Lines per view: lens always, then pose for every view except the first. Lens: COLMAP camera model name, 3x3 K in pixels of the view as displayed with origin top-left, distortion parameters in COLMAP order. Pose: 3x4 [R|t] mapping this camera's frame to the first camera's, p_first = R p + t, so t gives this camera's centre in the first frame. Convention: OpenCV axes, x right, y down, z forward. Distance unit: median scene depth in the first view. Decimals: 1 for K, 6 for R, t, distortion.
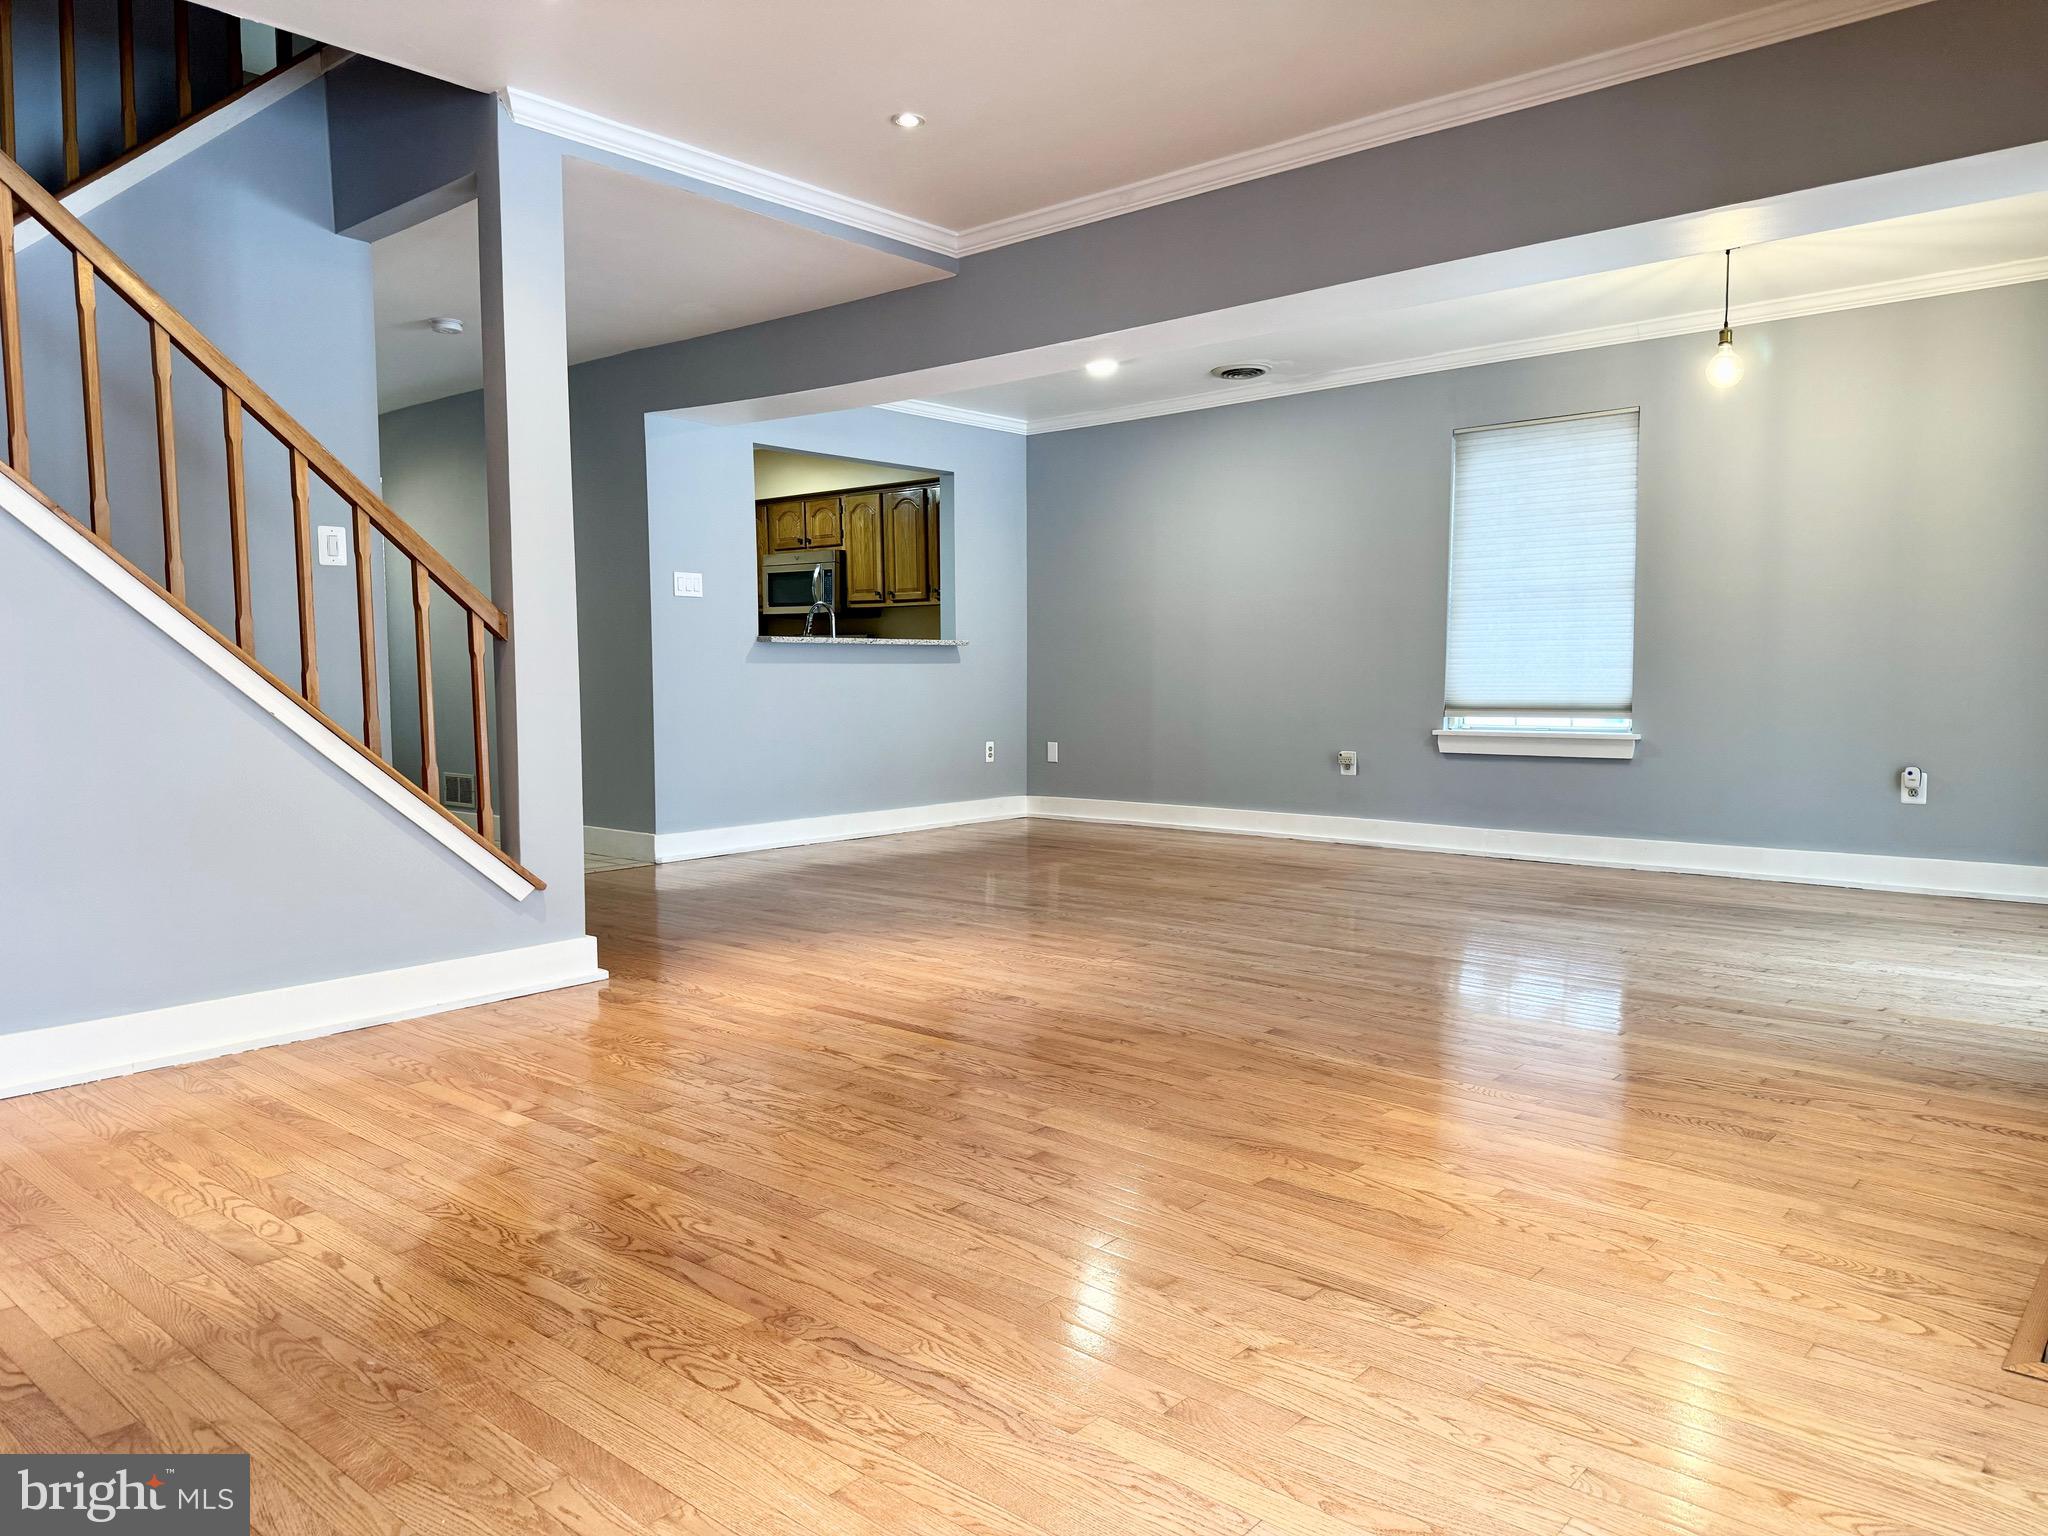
lens RADIAL K [[1431.2, 0, 1025.9], [0, 1431.2, 773.4], [0, 0, 1]] dist [0.099686, -0.149356]
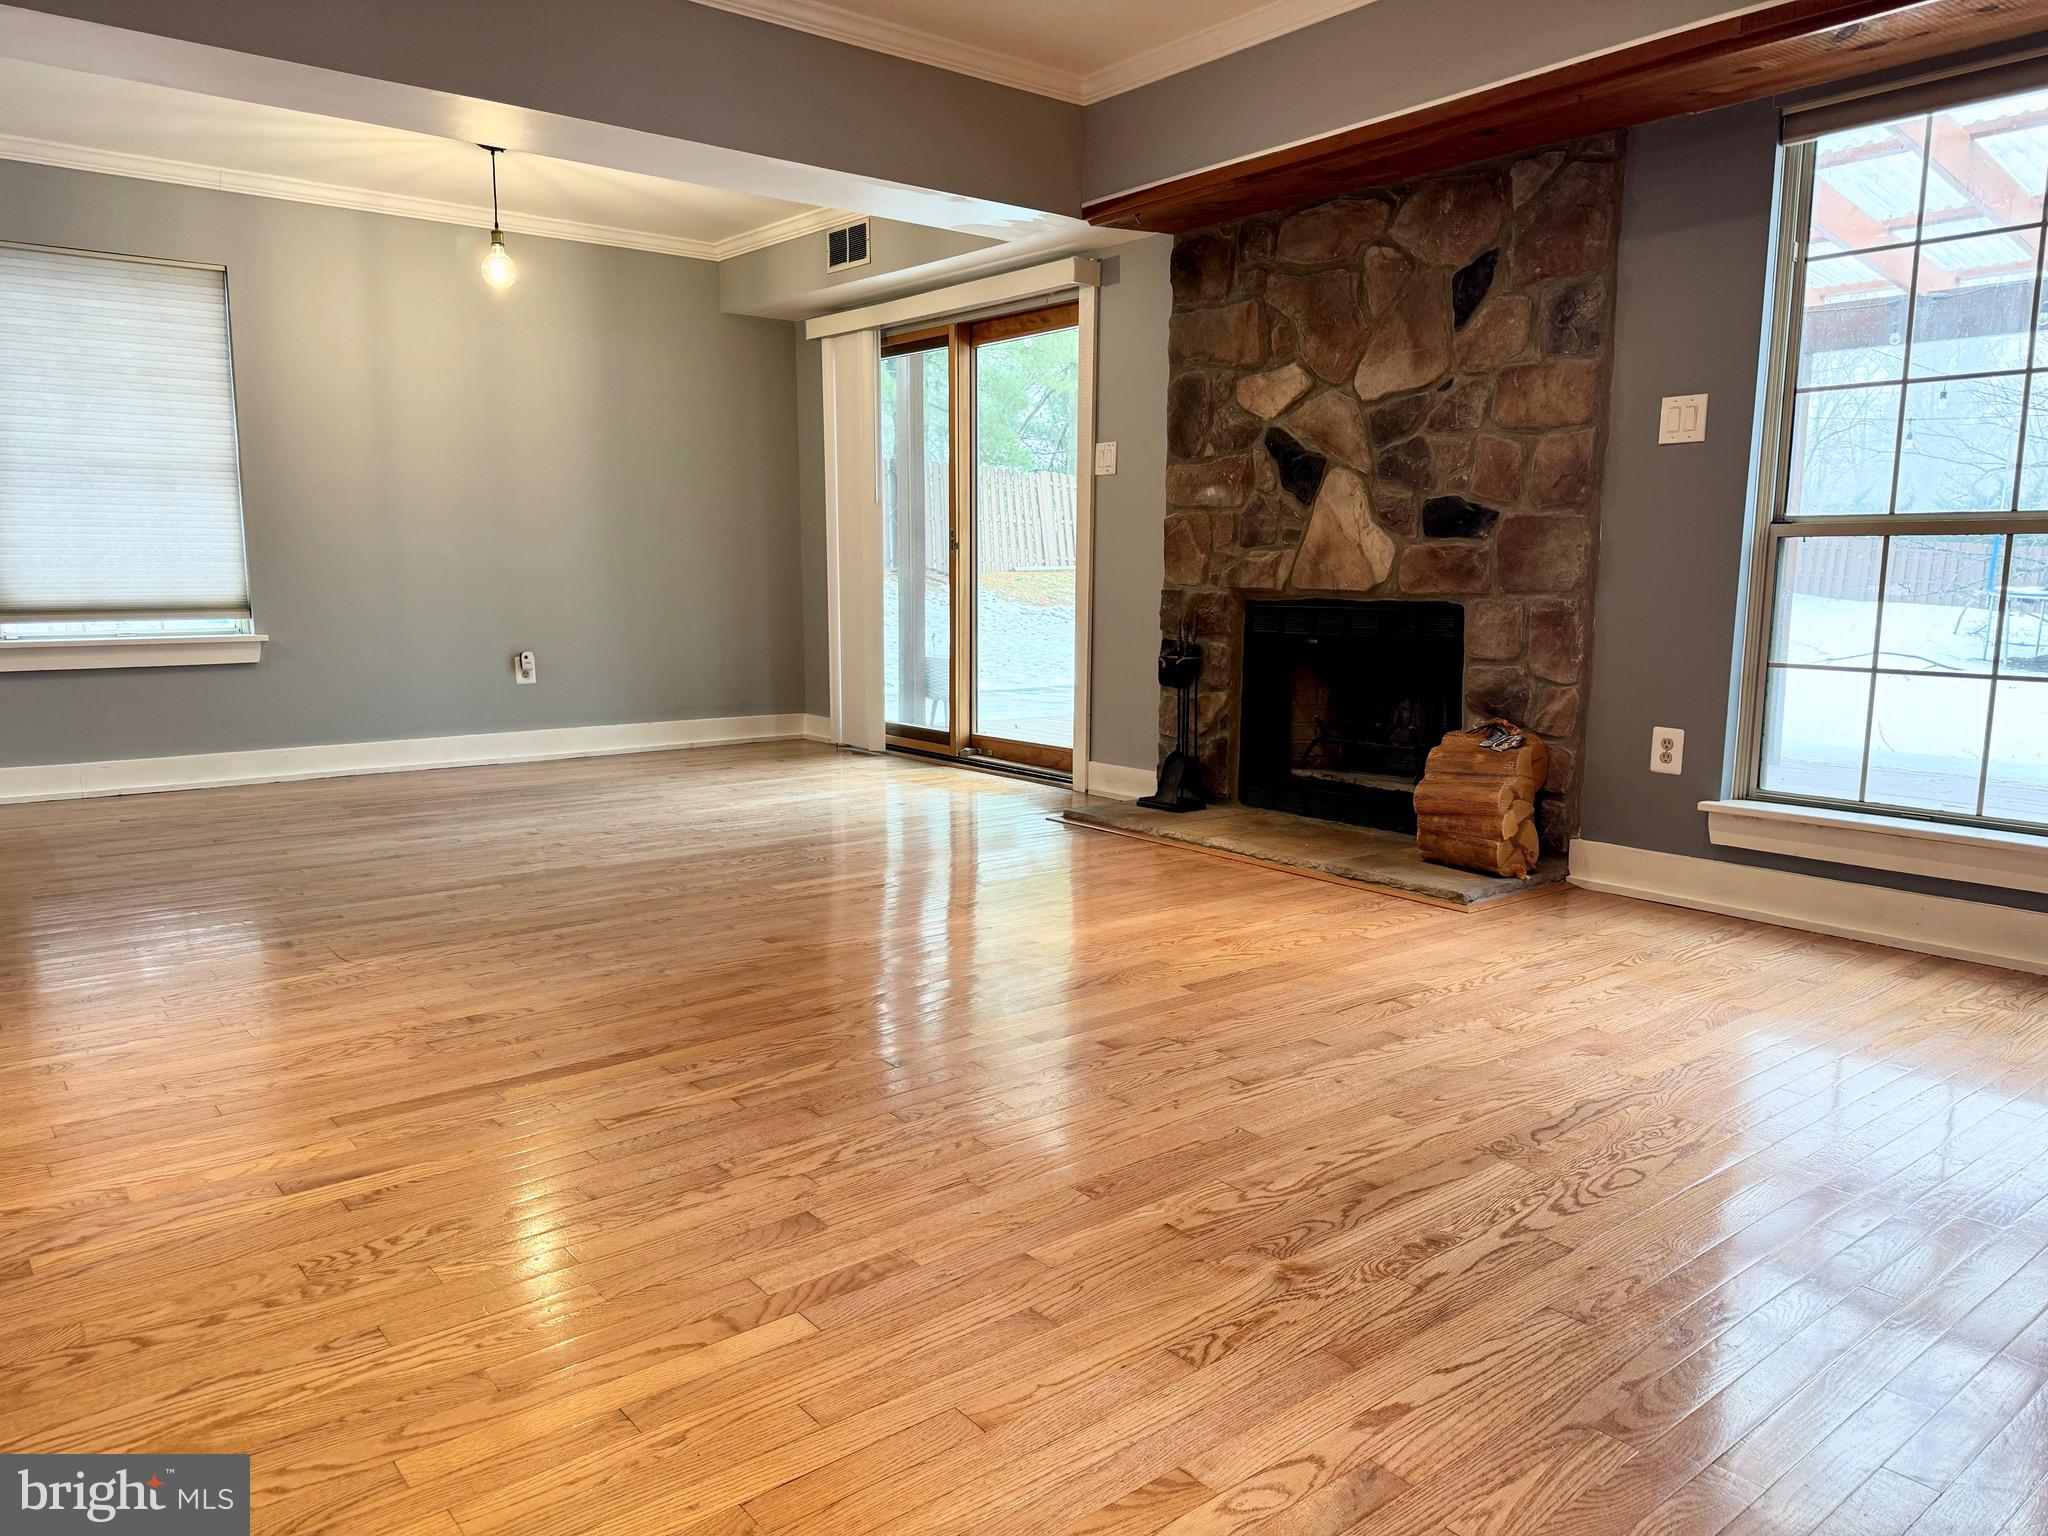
lens RADIAL K [[1425.5, 0, 1027.1], [0, 1425.5, 779.0], [0, 0, 1]] dist [0.109932, -0.145295]
pose [[0.170372, -0.139286, 0.975486, -0.803286], [0.068912, 0.989220, 0.129212, -0.044552], [-0.982967, 0.045208, 0.178134, 0.730528]]
